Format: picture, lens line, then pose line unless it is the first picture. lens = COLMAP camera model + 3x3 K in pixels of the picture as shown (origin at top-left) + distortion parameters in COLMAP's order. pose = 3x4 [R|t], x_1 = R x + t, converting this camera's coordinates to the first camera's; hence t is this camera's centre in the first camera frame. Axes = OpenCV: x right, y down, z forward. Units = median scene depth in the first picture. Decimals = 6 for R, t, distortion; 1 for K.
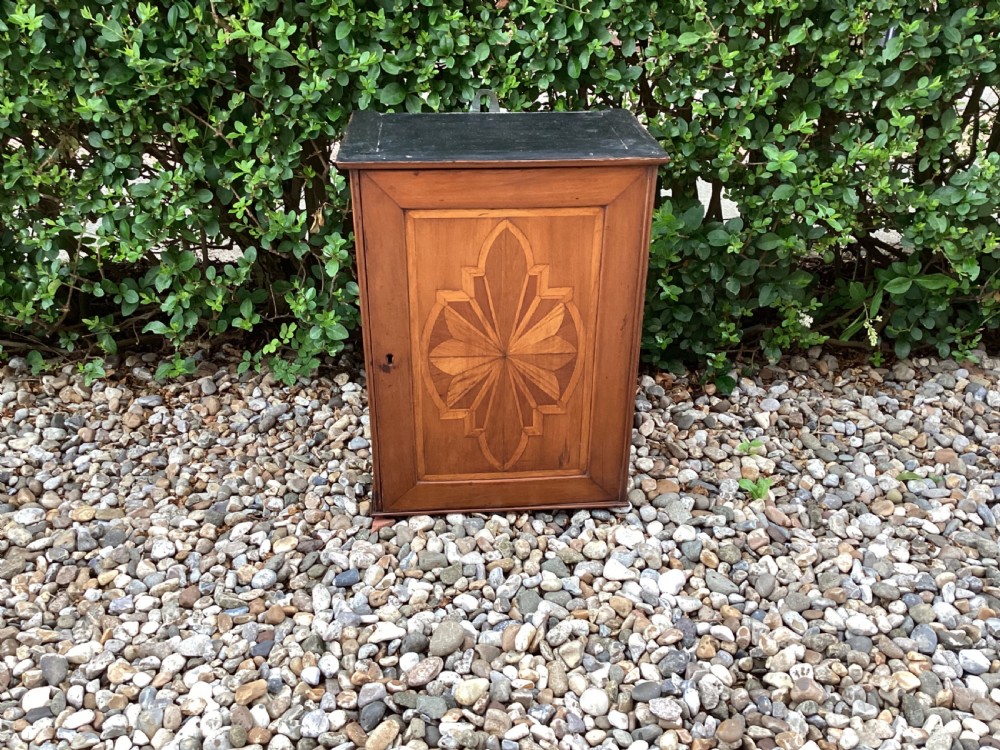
lens RADIAL K [[893.9, 0, 501.2], [0, 893.9, 374.9], [0, 0, 1]] dist [0.105426, -0.207914]
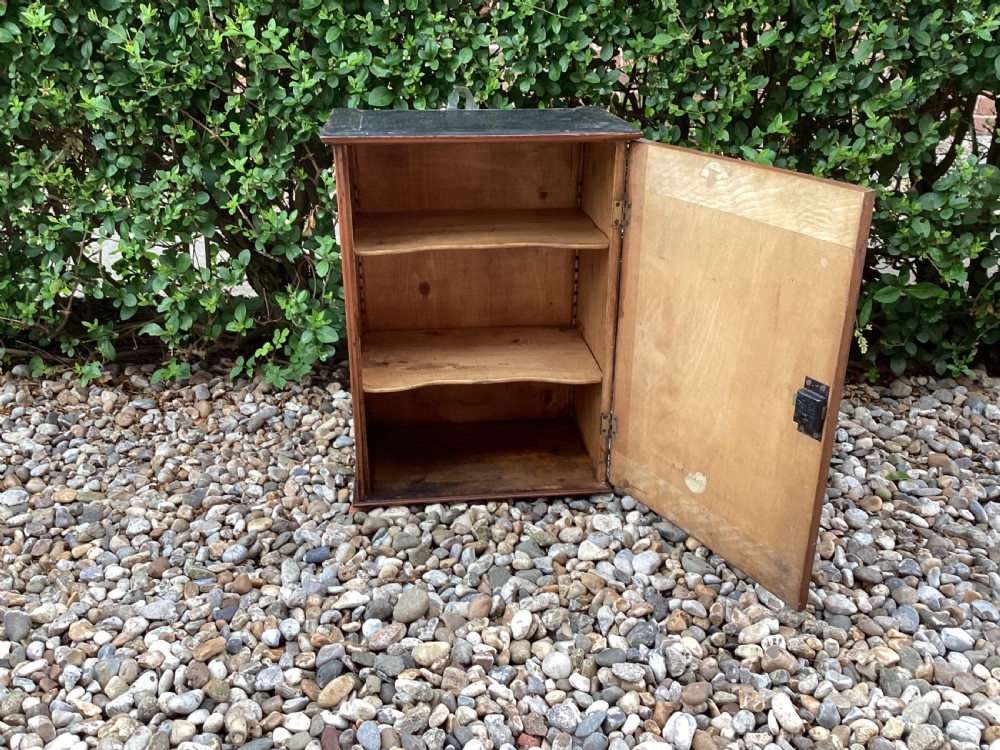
lens RADIAL K [[898.4, 0, 499.4], [0, 898.4, 376.1], [0, 0, 1]] dist [0.098343, -0.200405]
pose [[0.999252, 0.005835, -0.038235, 0.061340], [-0.009768, 0.994583, -0.103489, 0.122194], [0.037424, 0.103785, 0.993895, -0.004050]]
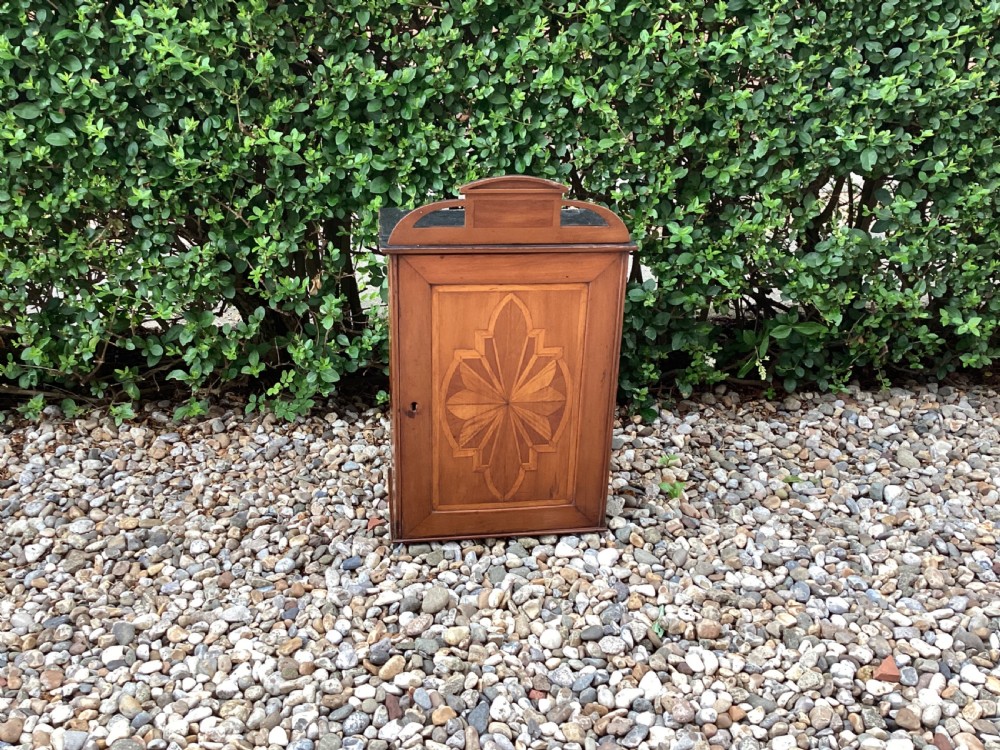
lens RADIAL K [[890.1, 0, 500.0], [0, 890.1, 375.0], [0, 0, 1]] dist [0.115556, -0.217189]
pose [[0.997816, -0.019118, 0.063228, -0.036227], [0.024483, 0.996063, -0.085196, 0.071128], [-0.061350, 0.086557, 0.994356, -0.257271]]
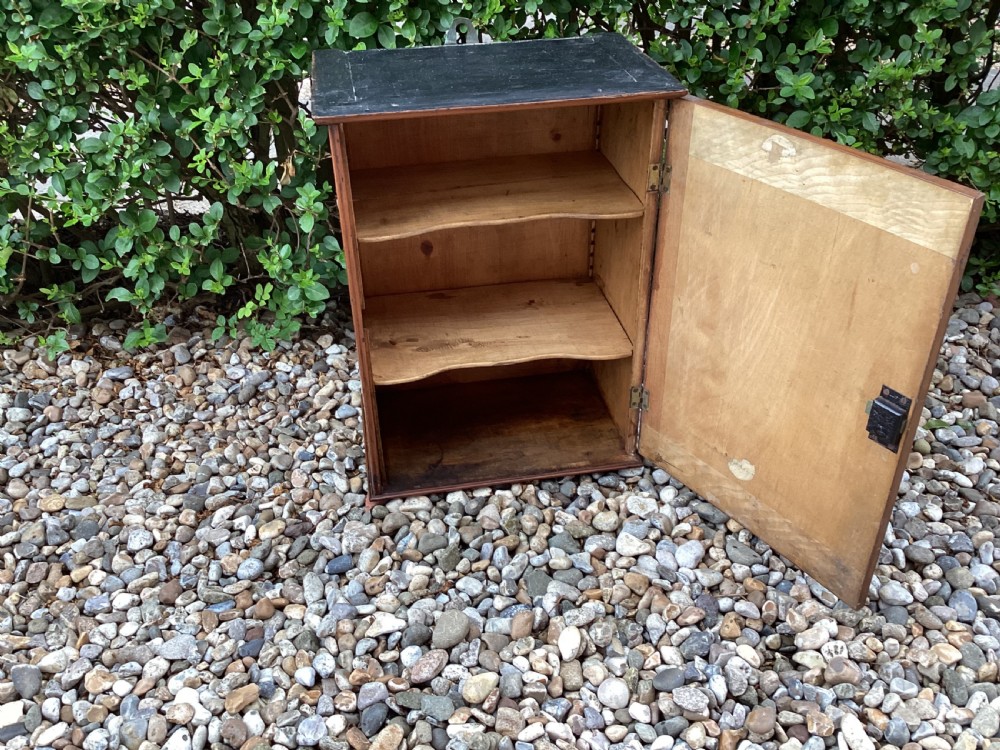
lens RADIAL K [[898.4, 0, 499.4], [0, 898.4, 376.1], [0, 0, 1]] dist [0.098343, -0.200405]
pose [[0.999197, -0.039755, 0.004948, -0.003920], [0.039268, 0.996366, 0.075585, -0.029003], [-0.007935, -0.075330, 0.997127, 0.079513]]
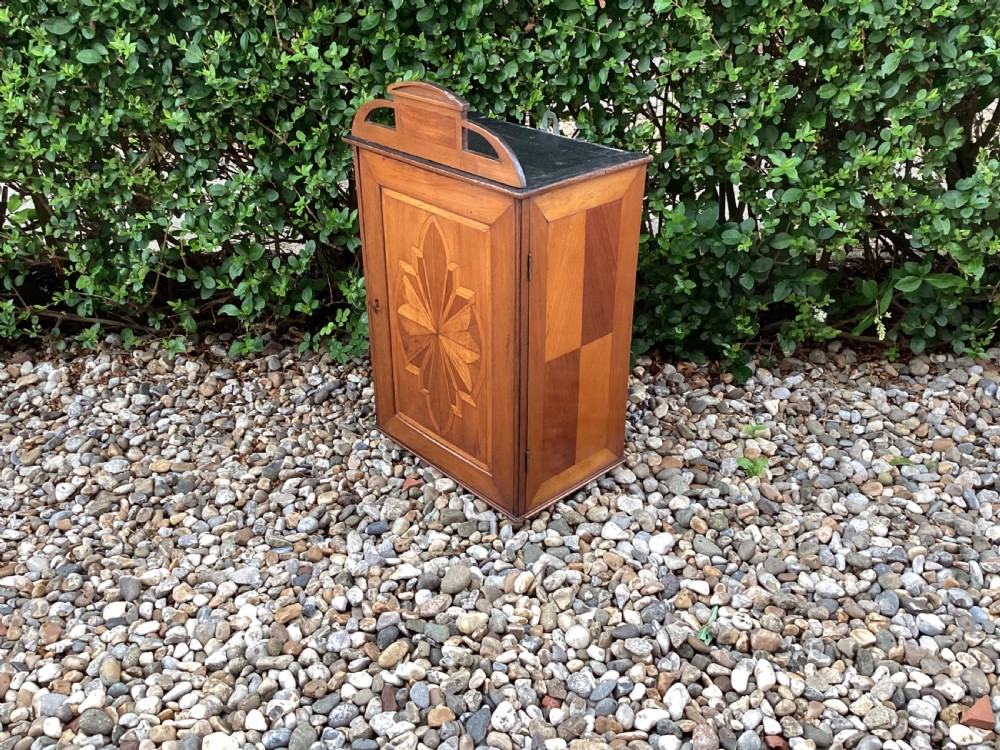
lens RADIAL K [[893.9, 0, 501.2], [0, 893.9, 374.9], [0, 0, 1]] dist [0.105426, -0.207914]
pose [[0.995142, 0.026464, -0.094825, 0.084883], [-0.026257, 0.999649, 0.003436, 0.020107], [0.094883, -0.000930, 0.995488, -0.123690]]
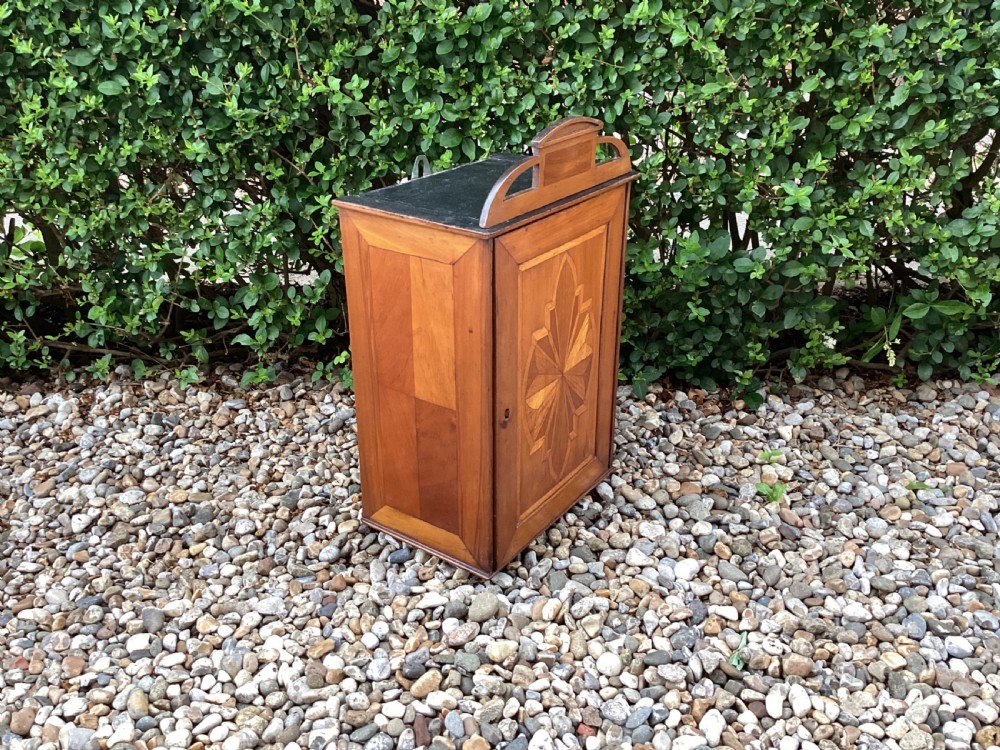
lens RADIAL K [[893.9, 0, 501.2], [0, 893.9, 374.9], [0, 0, 1]] dist [0.105426, -0.207914]
pose [[0.996958, 0.017222, -0.076010, 0.037789], [-0.019807, 0.999246, -0.033397, 0.028397], [0.075378, 0.034801, 0.996548, -0.131103]]
